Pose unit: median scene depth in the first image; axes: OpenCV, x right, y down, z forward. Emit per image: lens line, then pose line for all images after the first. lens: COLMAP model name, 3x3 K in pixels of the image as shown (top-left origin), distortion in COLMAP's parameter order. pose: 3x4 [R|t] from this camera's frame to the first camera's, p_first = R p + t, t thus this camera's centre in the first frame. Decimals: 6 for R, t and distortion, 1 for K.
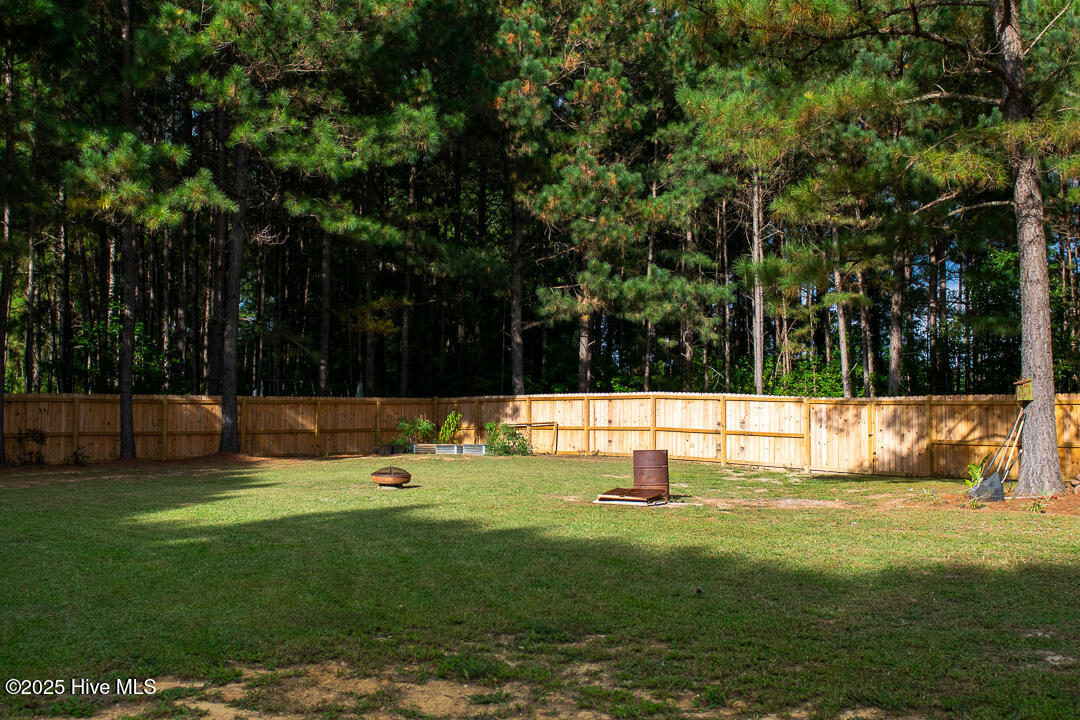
lens RADIAL K [[1102.1, 0, 540.0], [0, 1102.1, 360.0], [0, 0, 1]] dist [-0.062198, -0.002738]
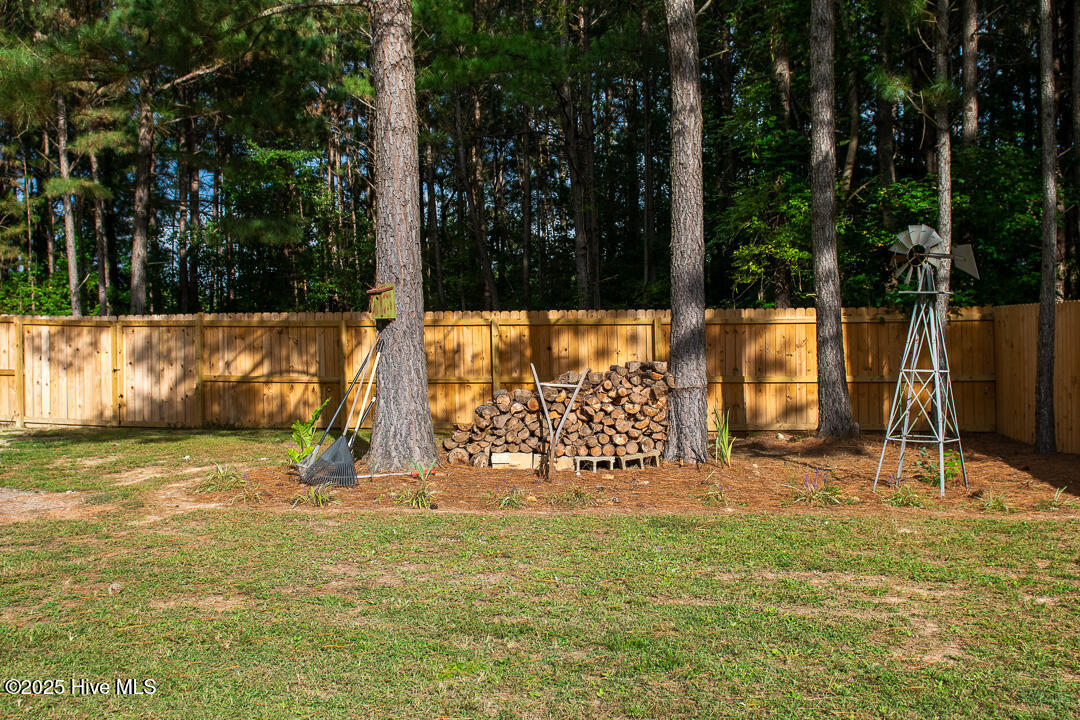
lens RADIAL K [[1108.7, 0, 540.0], [0, 1108.7, 360.0], [0, 0, 1]] dist [-0.063836, -0.015299]
pose [[0.779684, -0.018083, 0.625912, 0.063057], [-0.025820, 0.997804, 0.060989, 0.010353], [-0.625640, -0.063713, 0.777505, 0.239466]]
